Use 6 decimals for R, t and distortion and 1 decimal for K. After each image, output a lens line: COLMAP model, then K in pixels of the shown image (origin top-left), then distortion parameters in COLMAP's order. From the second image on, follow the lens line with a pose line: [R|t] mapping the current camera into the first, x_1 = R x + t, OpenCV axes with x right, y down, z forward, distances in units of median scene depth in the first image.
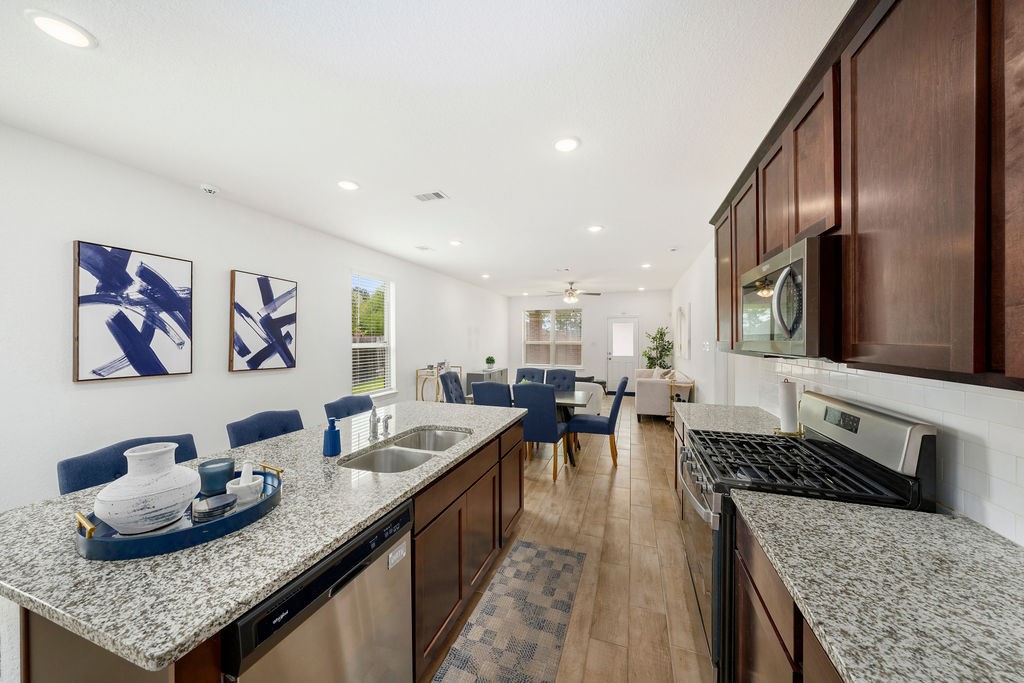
lens RADIAL K [[348.1, 0, 511.2], [0, 348.1, 343.3], [0, 0, 1]] dist [0.000022, -0.000105]
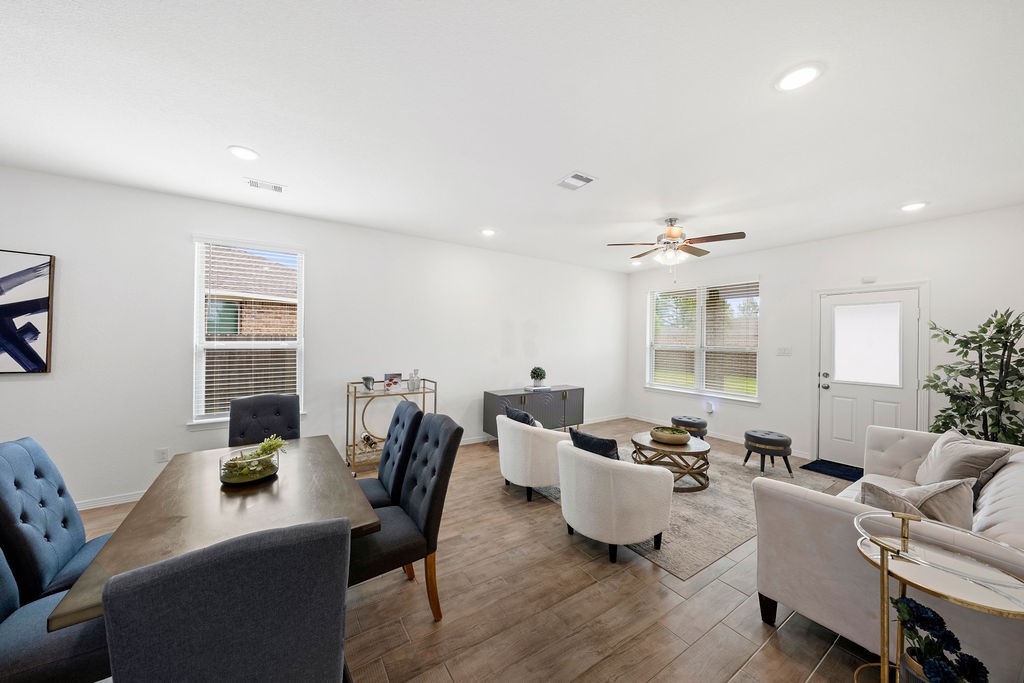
lens RADIAL K [[348.1, 0, 519.0], [0, 348.1, 336.7], [0, 0, 1]] dist [0.000022, -0.000105]
pose [[0.796803, 0.005199, -0.604217, 0.297817], [-0.018005, 0.999723, -0.015141, -0.006568], [0.603971, 0.022944, 0.796676, 0.509269]]
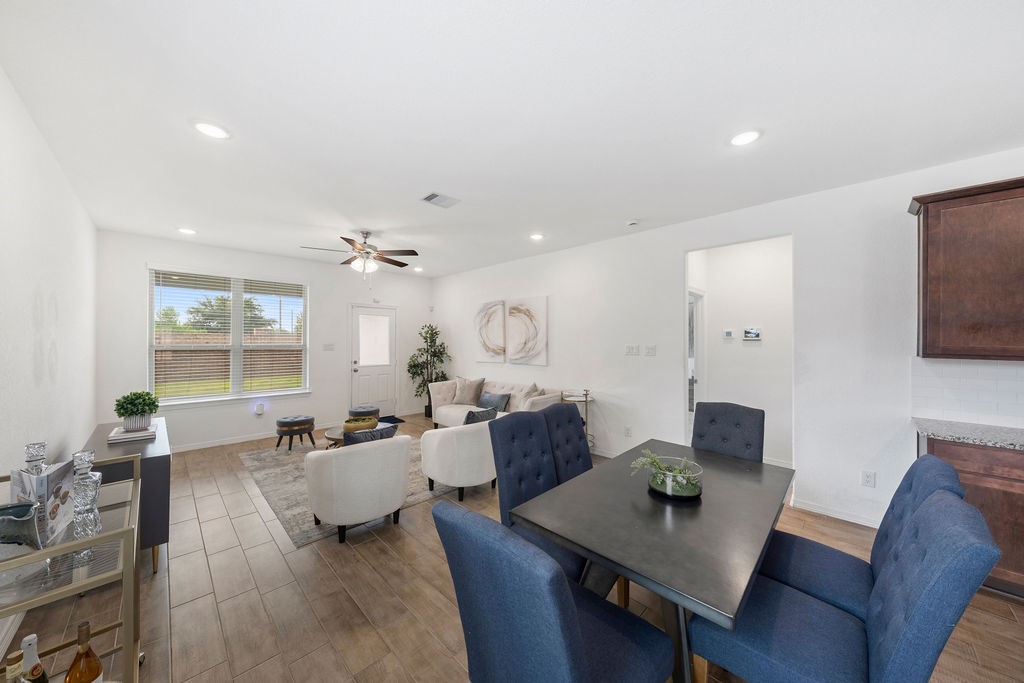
lens RADIAL K [[348.1, 0, 514.3], [0, 348.1, 339.2], [0, 0, 1]] dist [0.000022, -0.000105]
pose [[0.435503, 0.002909, 0.900183, -0.205994], [0.006554, 0.999958, -0.006402, -0.007488], [-0.900163, 0.008688, 0.435466, 0.570642]]
